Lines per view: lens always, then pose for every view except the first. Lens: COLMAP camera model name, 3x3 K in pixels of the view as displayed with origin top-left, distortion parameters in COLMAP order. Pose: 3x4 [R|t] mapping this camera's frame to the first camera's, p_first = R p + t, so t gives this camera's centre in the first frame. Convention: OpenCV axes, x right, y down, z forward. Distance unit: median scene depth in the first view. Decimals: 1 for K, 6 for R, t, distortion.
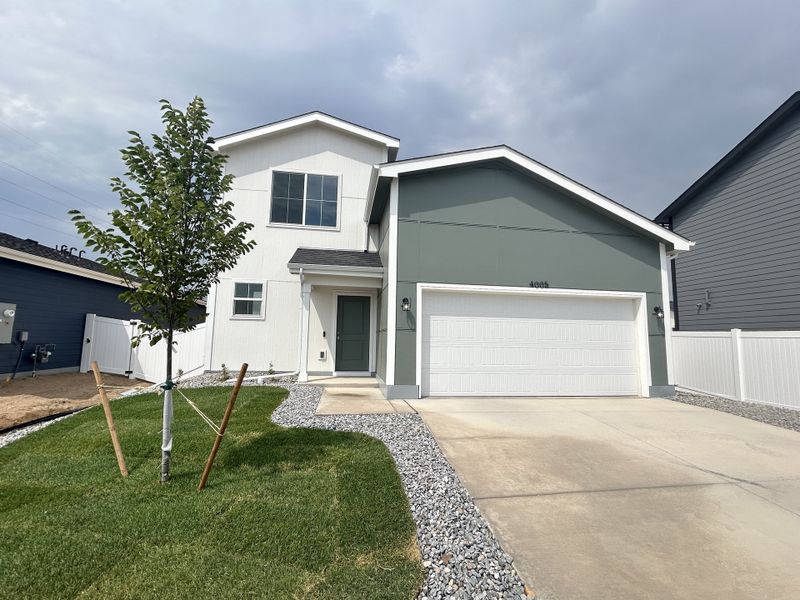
lens RADIAL K [[369.2, 0, 400.0], [0, 369.2, 303.3], [0, 0, 1]] dist [0.001750, -0.000715]
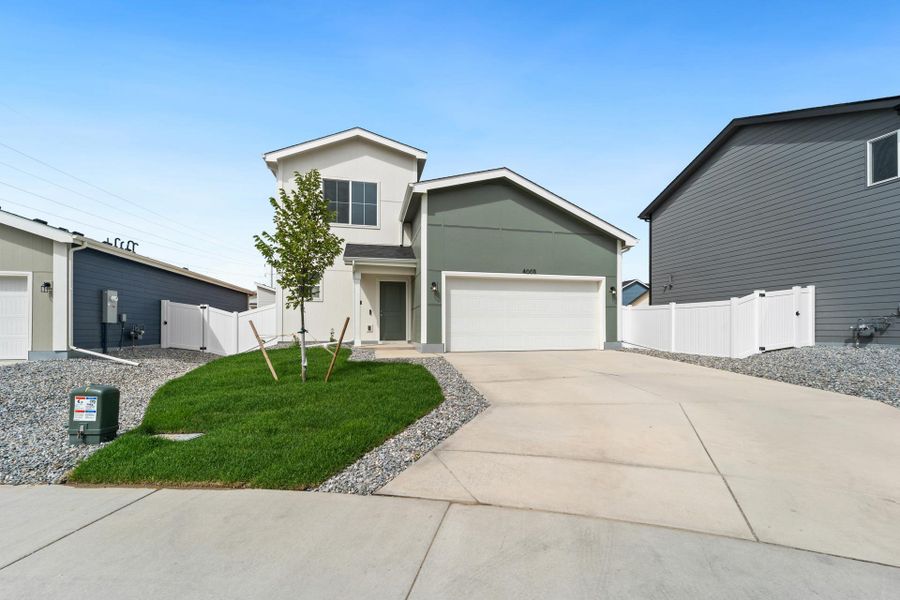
lens RADIAL K [[374.8, 0, 440.1], [0, 374.8, 327.7], [0, 0, 1]] dist [-0.001526, 0.000223]
pose [[0.999407, -0.014442, 0.031252, -0.006528], [0.011288, 0.995038, 0.098855, 0.014204], [-0.032525, -0.098443, 0.994611, -0.356946]]
